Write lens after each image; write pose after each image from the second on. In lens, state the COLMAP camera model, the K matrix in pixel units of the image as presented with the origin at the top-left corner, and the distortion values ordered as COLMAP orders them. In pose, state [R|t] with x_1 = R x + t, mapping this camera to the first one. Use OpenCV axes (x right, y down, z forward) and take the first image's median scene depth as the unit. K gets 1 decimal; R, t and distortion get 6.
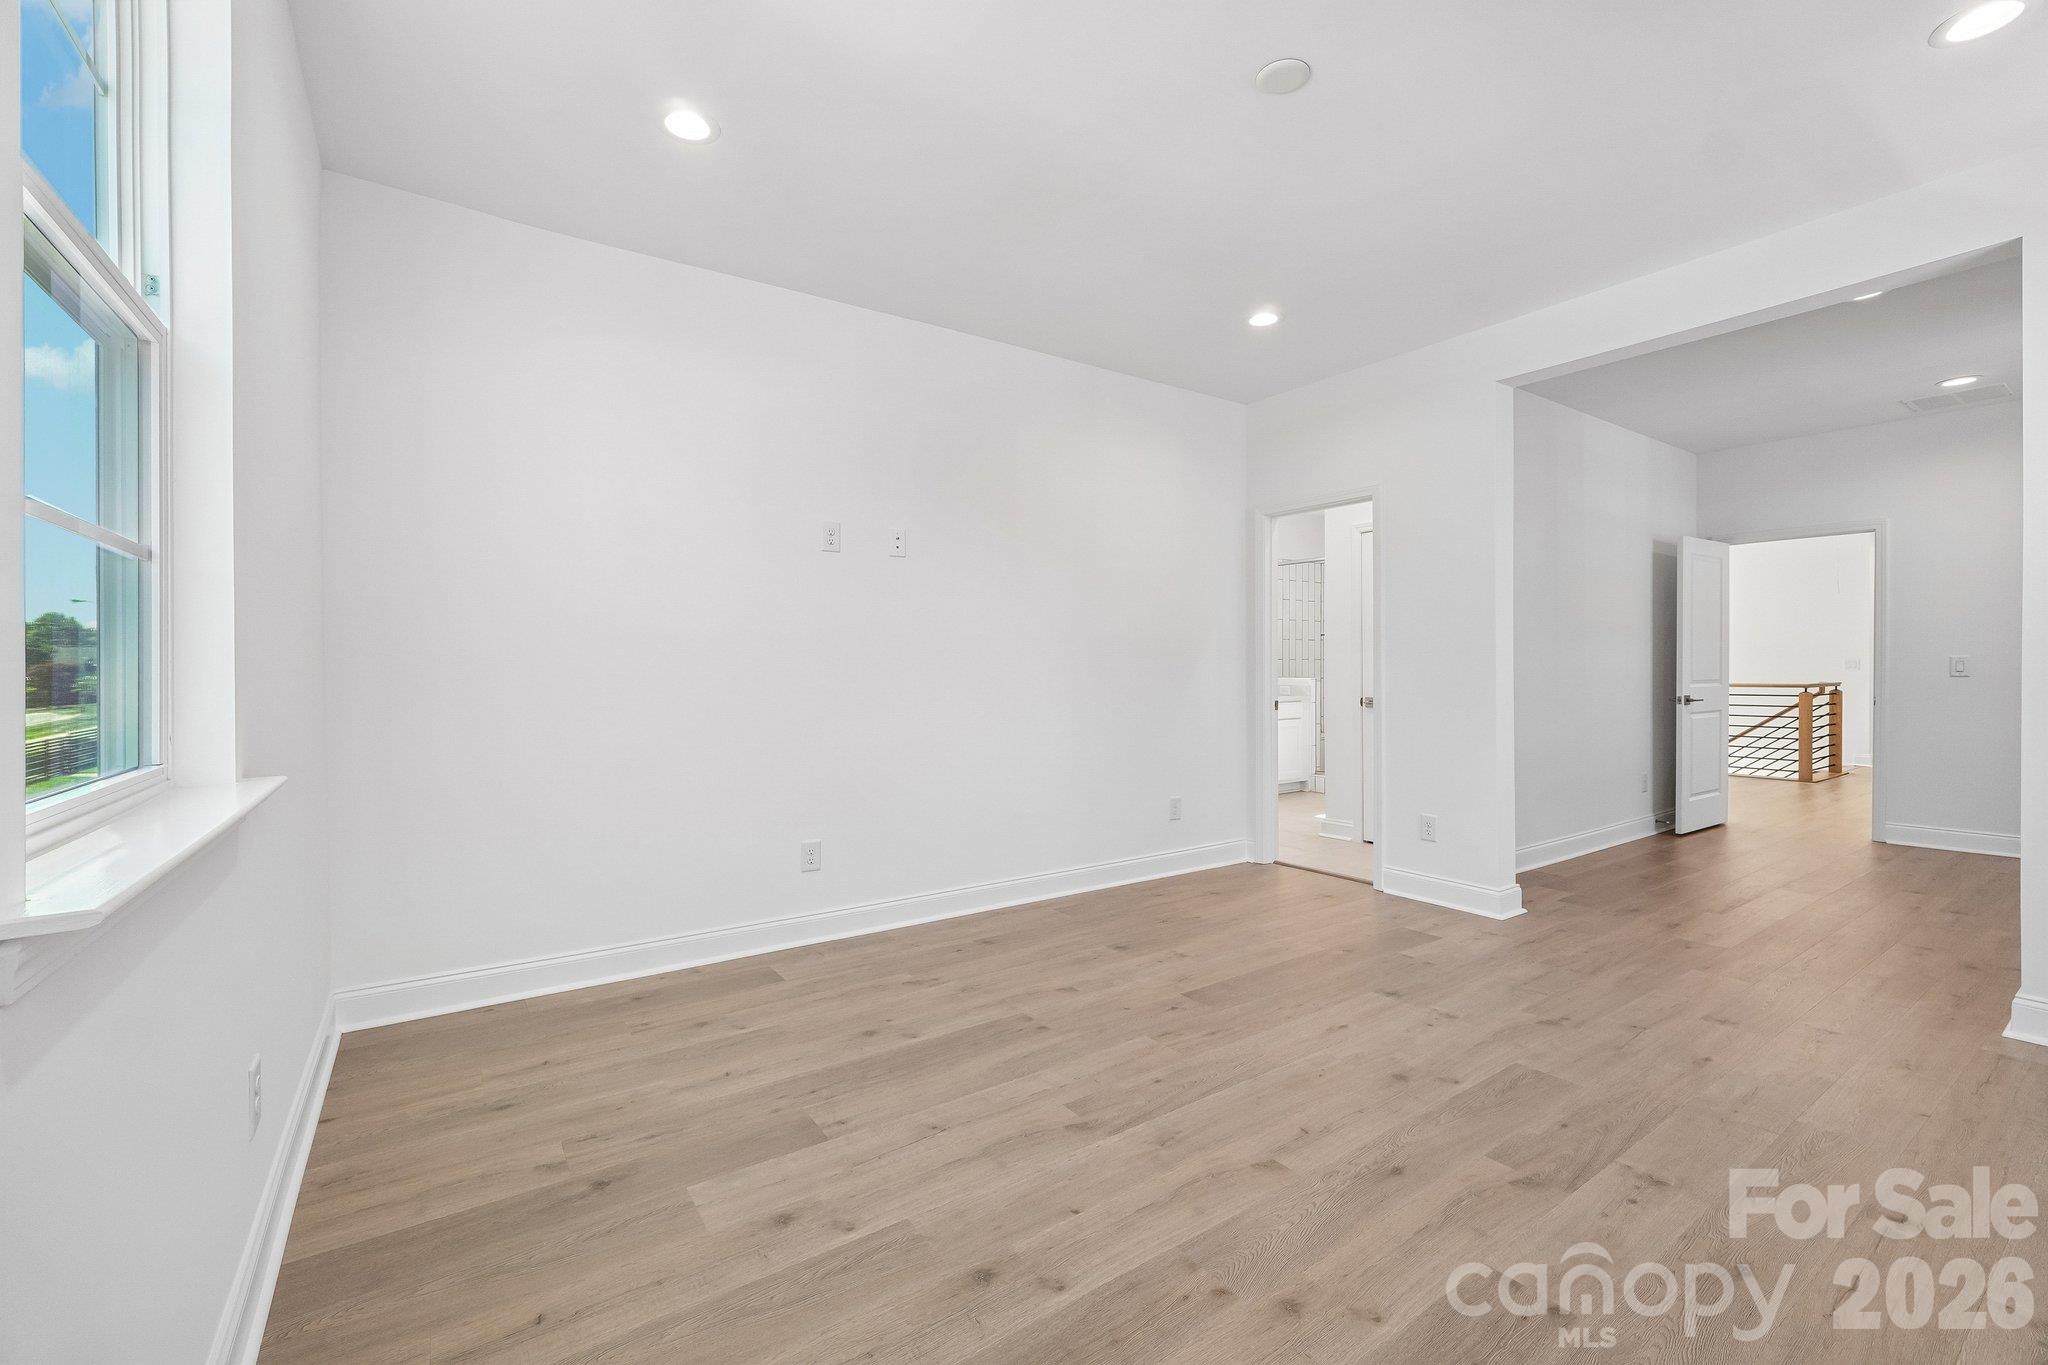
lens RADIAL K [[862.7, 0, 1031.5], [0, 862.7, 670.9], [0, 0, 1]] dist [-0.004540, 0.000322]
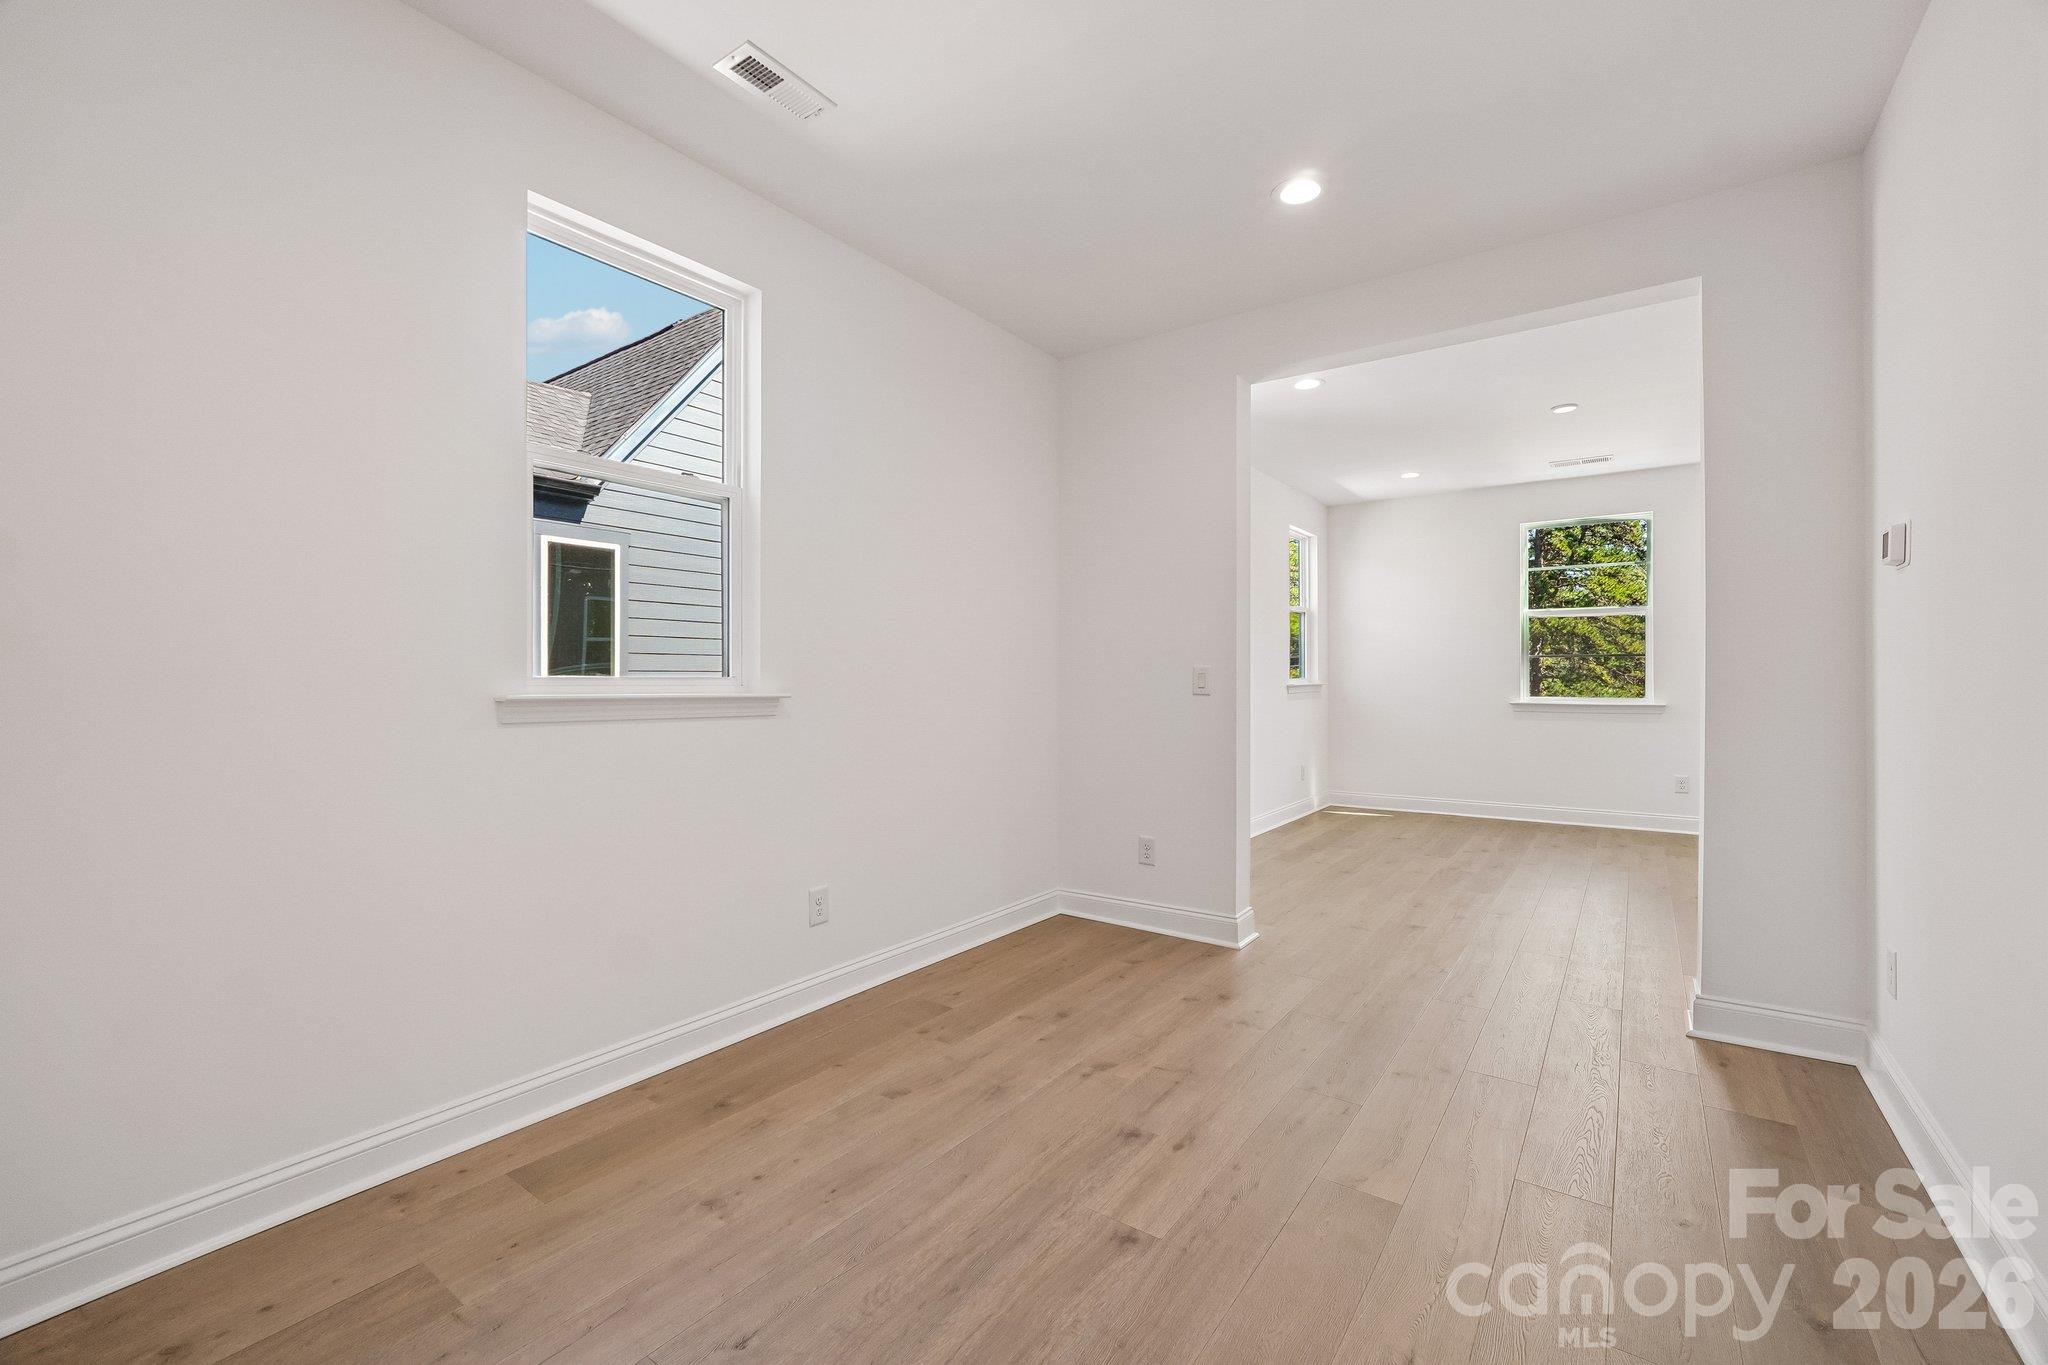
lens RADIAL K [[862.7, 0, 1030.1], [0, 862.7, 678.5], [0, 0, 1]] dist [-0.004540, 0.000322]
pose [[-0.942288, 0.000672, -0.334802, 2.452780], [0.000696, 1.000000, 0.000048, -0.007125], [0.334801, -0.000188, -0.942289, 2.778108]]
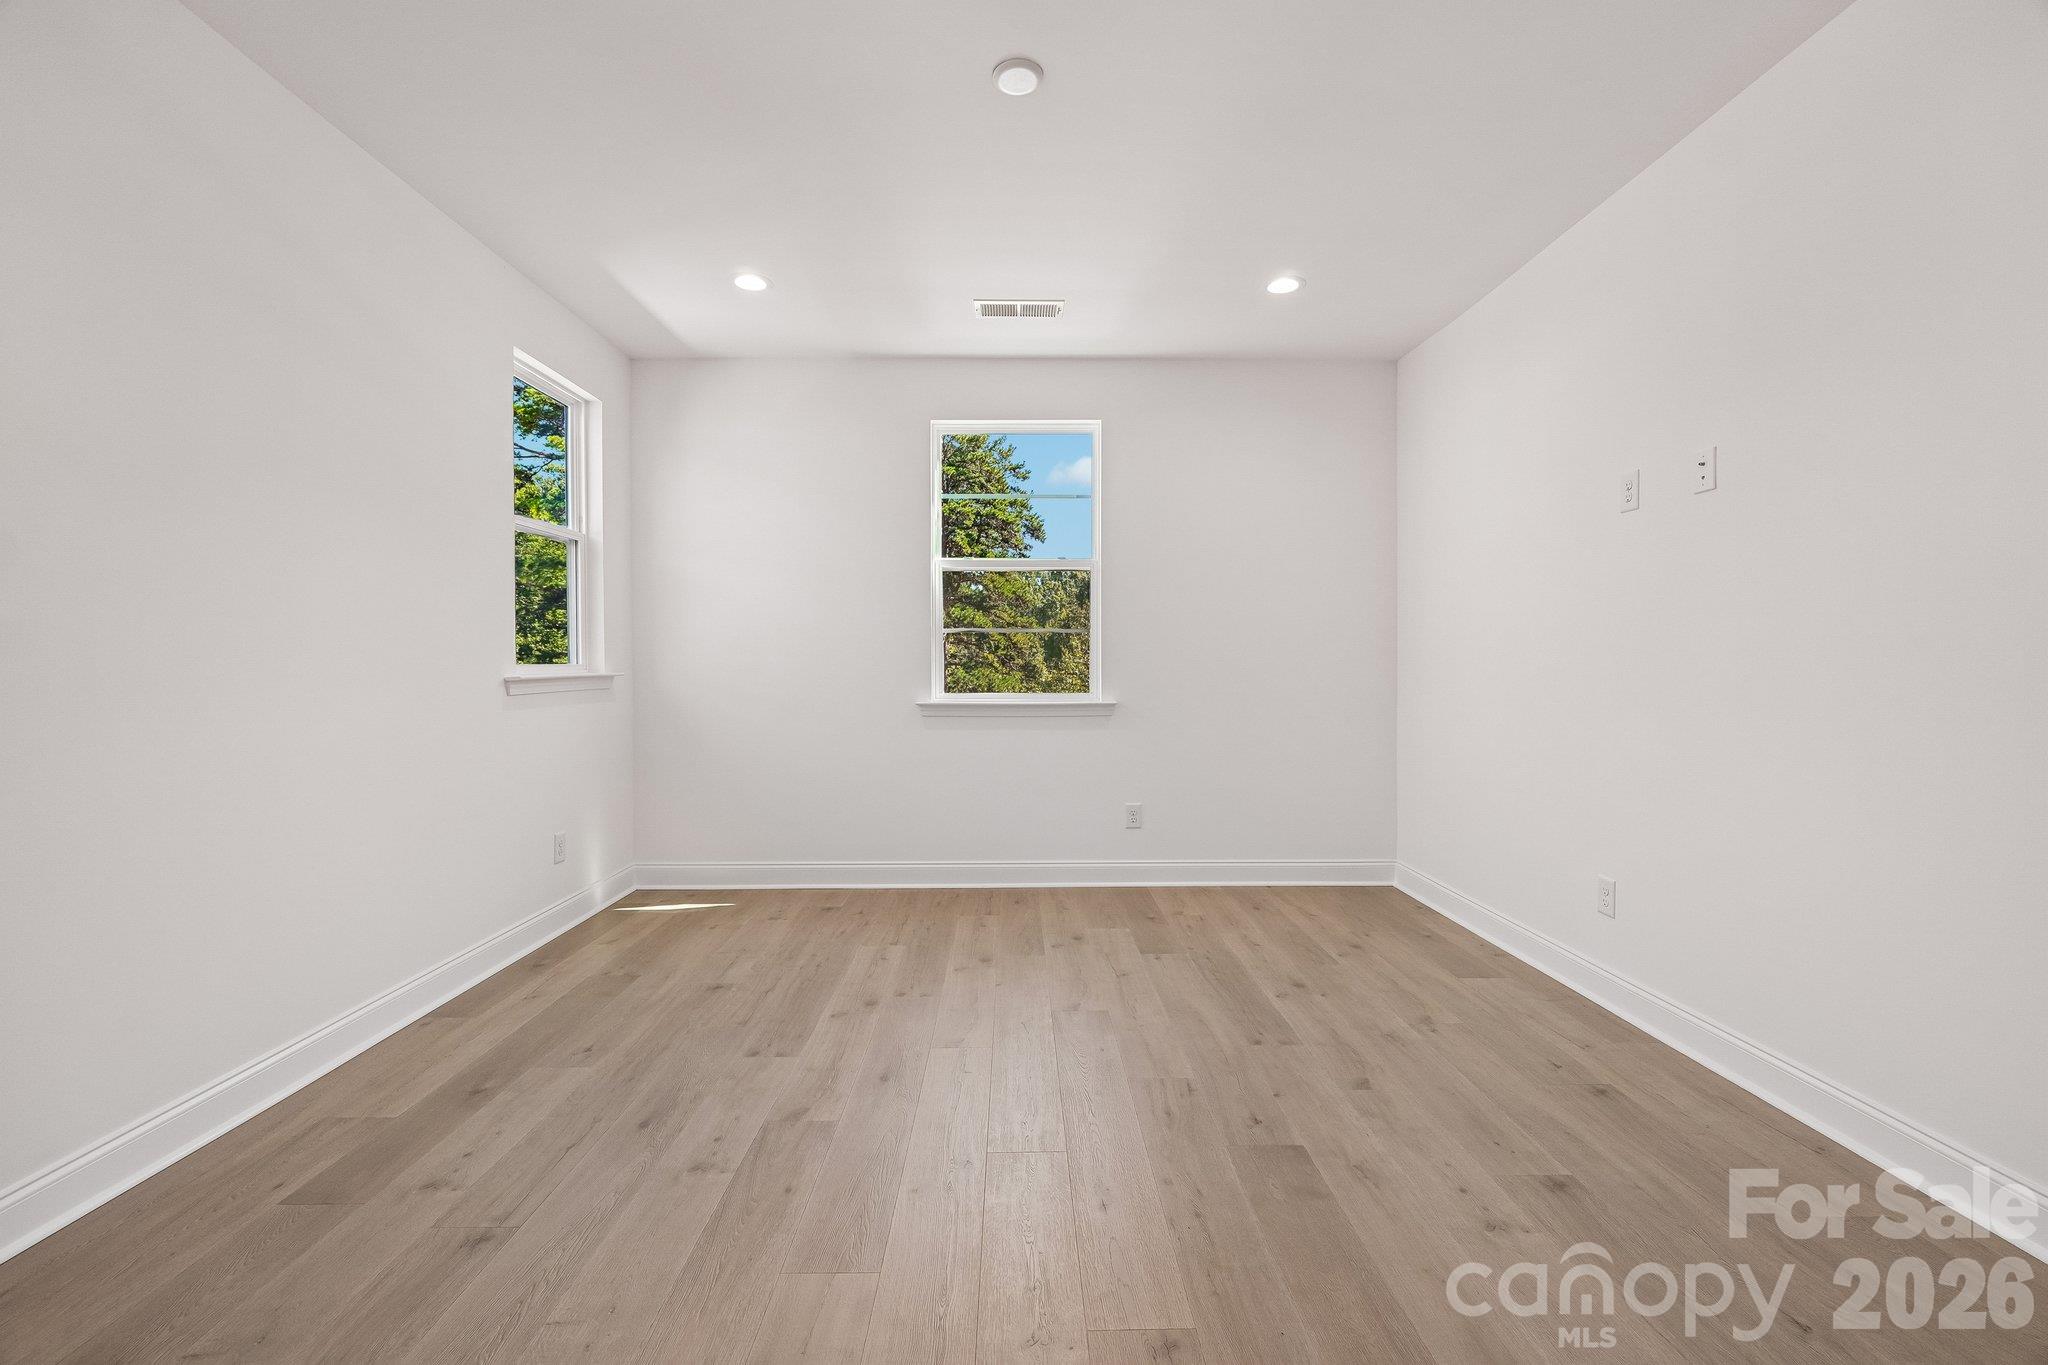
lens RADIAL K [[862.7, 0, 1022.4], [0, 862.7, 669.3], [0, 0, 1]] dist [-0.004540, 0.000322]
pose [[-0.568737, 0.004456, -0.822507, 1.202430], [0.001024, 0.999988, 0.004709, -0.004193], [0.822519, 0.001836, -0.568735, 1.694003]]
